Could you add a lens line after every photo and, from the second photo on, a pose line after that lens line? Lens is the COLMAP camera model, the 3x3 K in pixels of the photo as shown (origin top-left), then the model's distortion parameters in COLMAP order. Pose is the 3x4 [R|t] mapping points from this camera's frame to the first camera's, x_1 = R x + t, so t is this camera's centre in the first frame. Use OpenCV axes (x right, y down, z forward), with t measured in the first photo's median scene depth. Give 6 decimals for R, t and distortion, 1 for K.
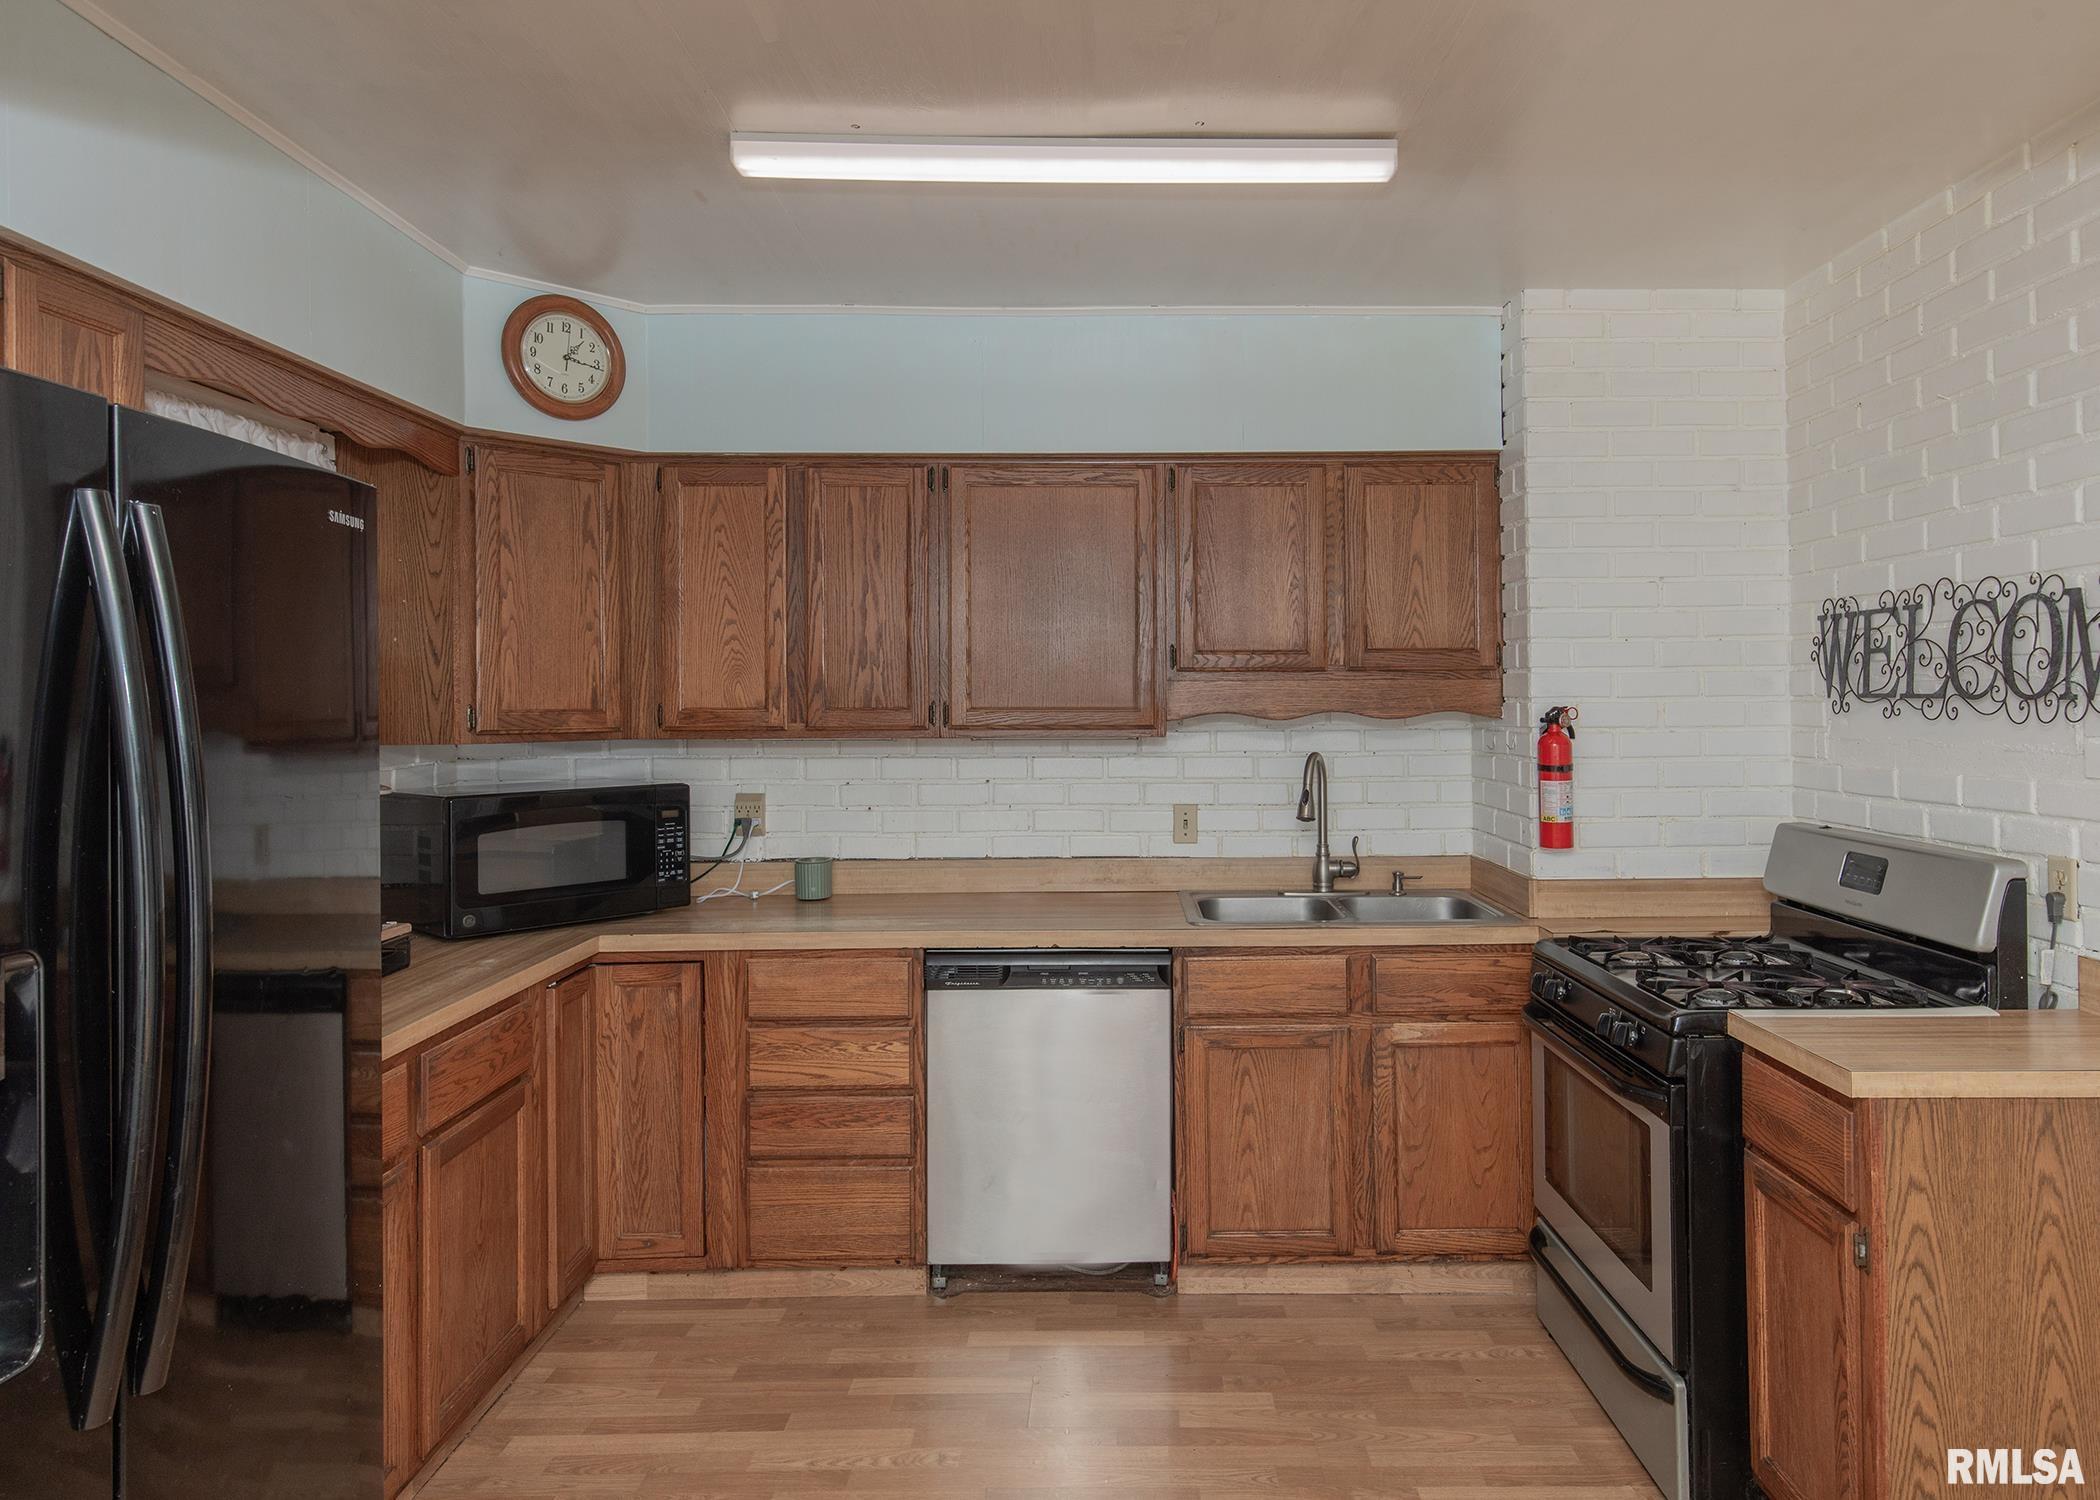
lens RADIAL K [[1334.4, 0, 1050.0], [0, 1334.4, 750.0], [0, 0, 1]] dist [0.049892, -0.000033]
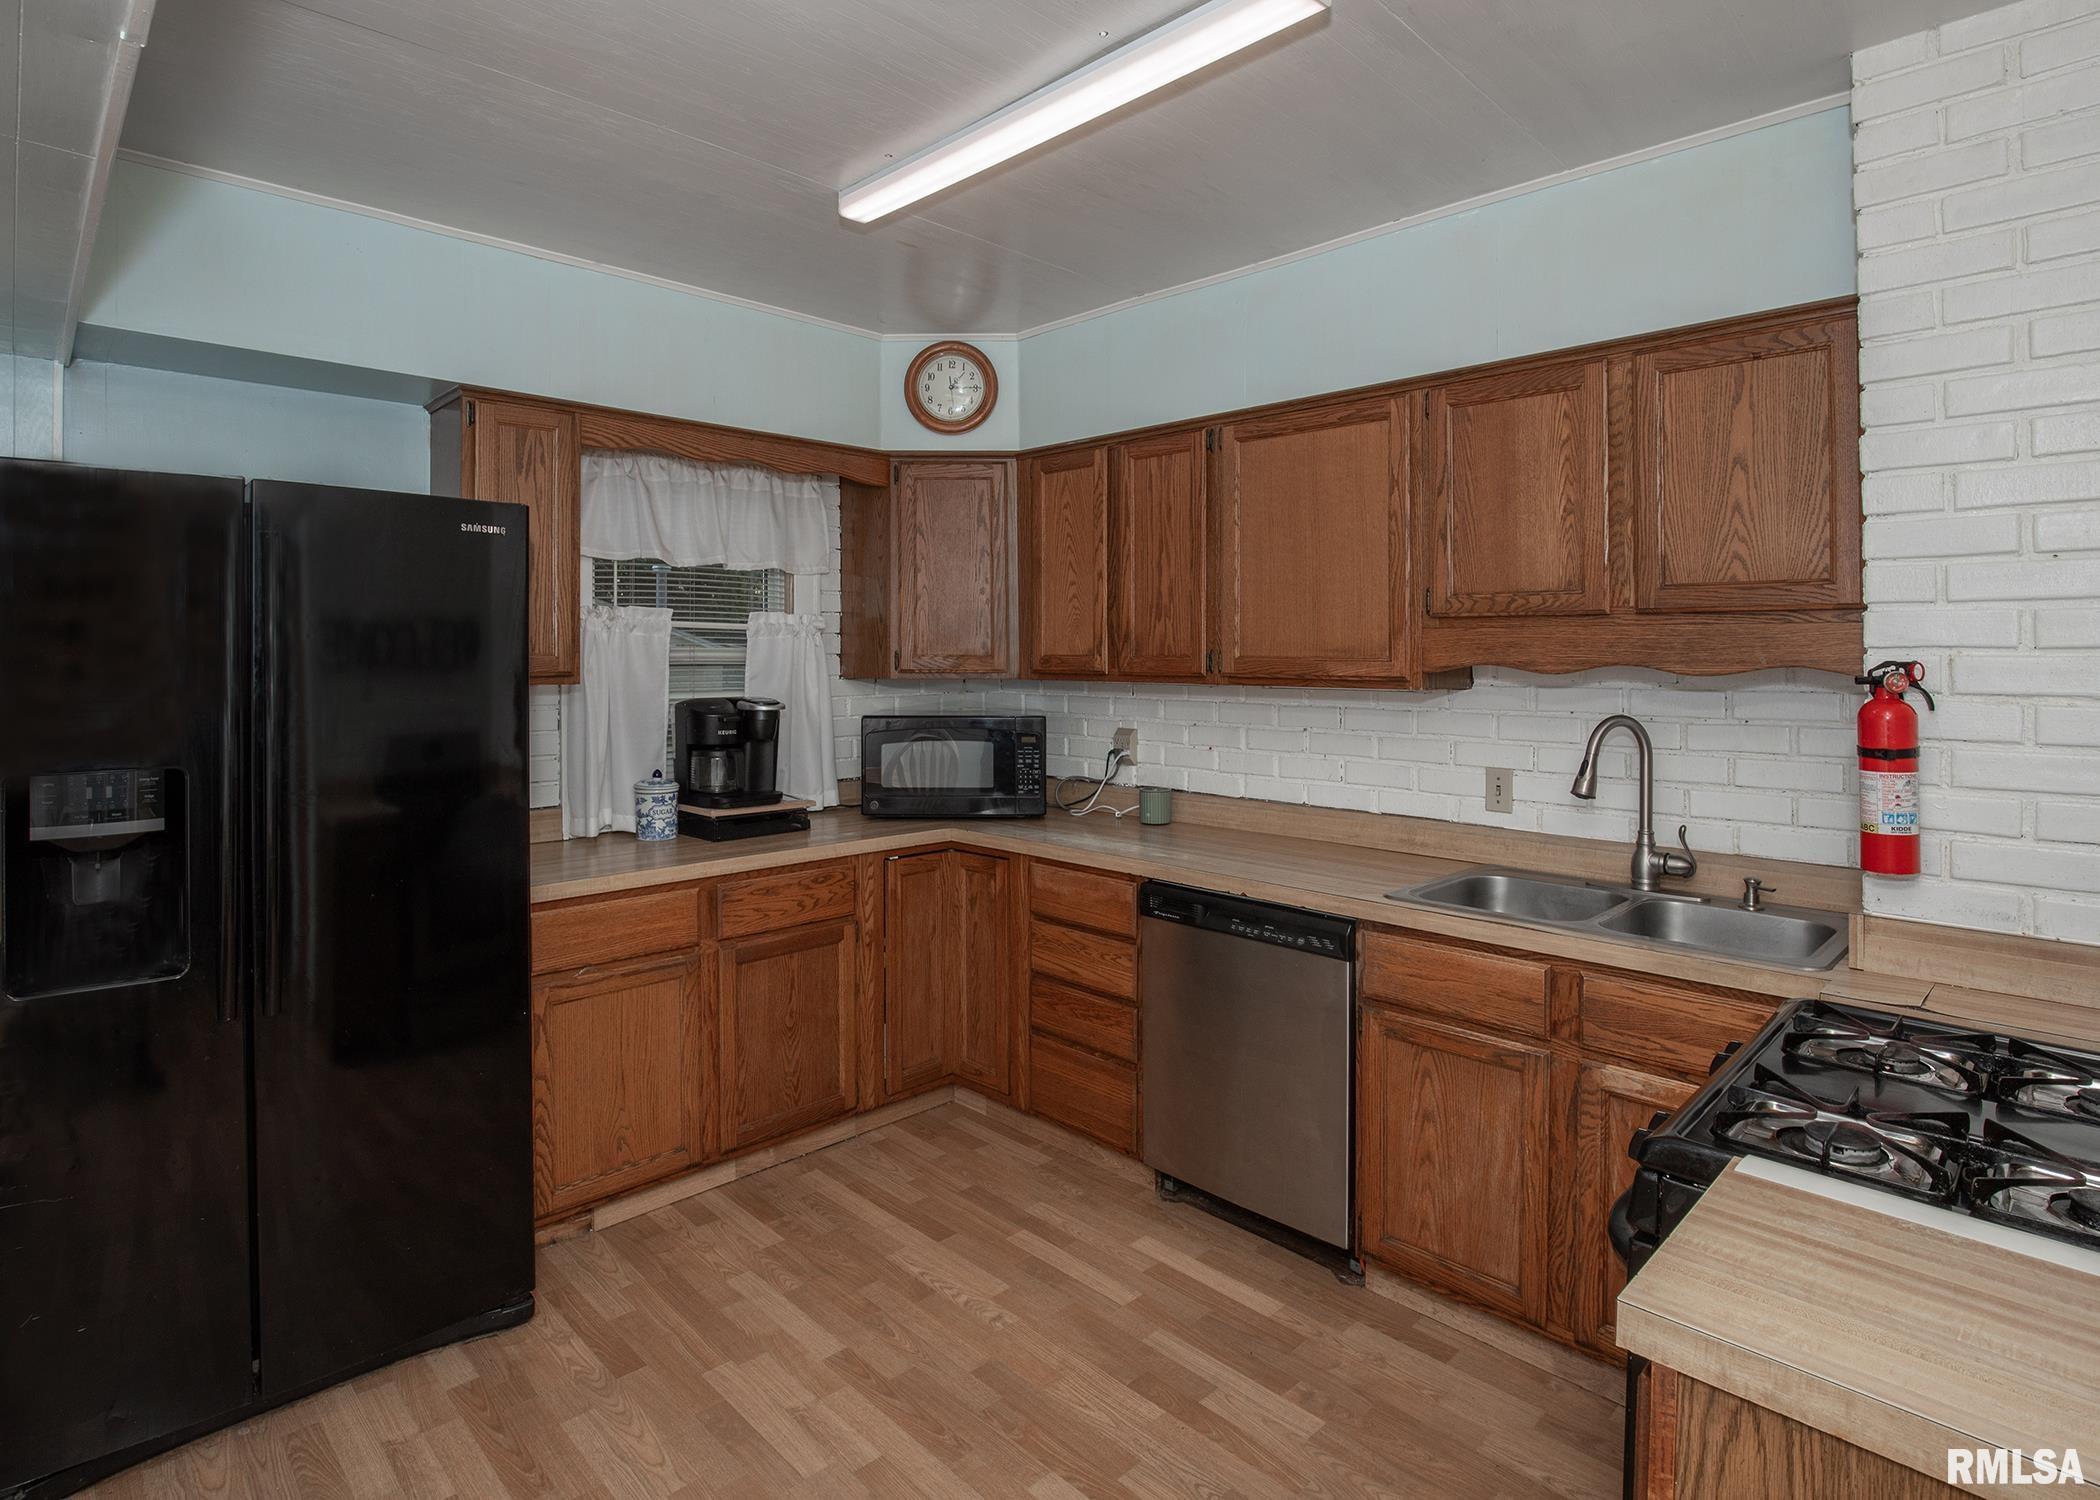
lens RADIAL K [[1076.1, 0, 969.1], [0, 1076.1, 707.8], [0, 0, 1]] dist [-0.000807, -0.001077]
pose [[0.694757, 0.043506, -0.717928, 0.414163], [-0.035024, 0.999031, 0.026647, -0.006902], [0.718392, 0.006632, 0.695607, 0.279228]]
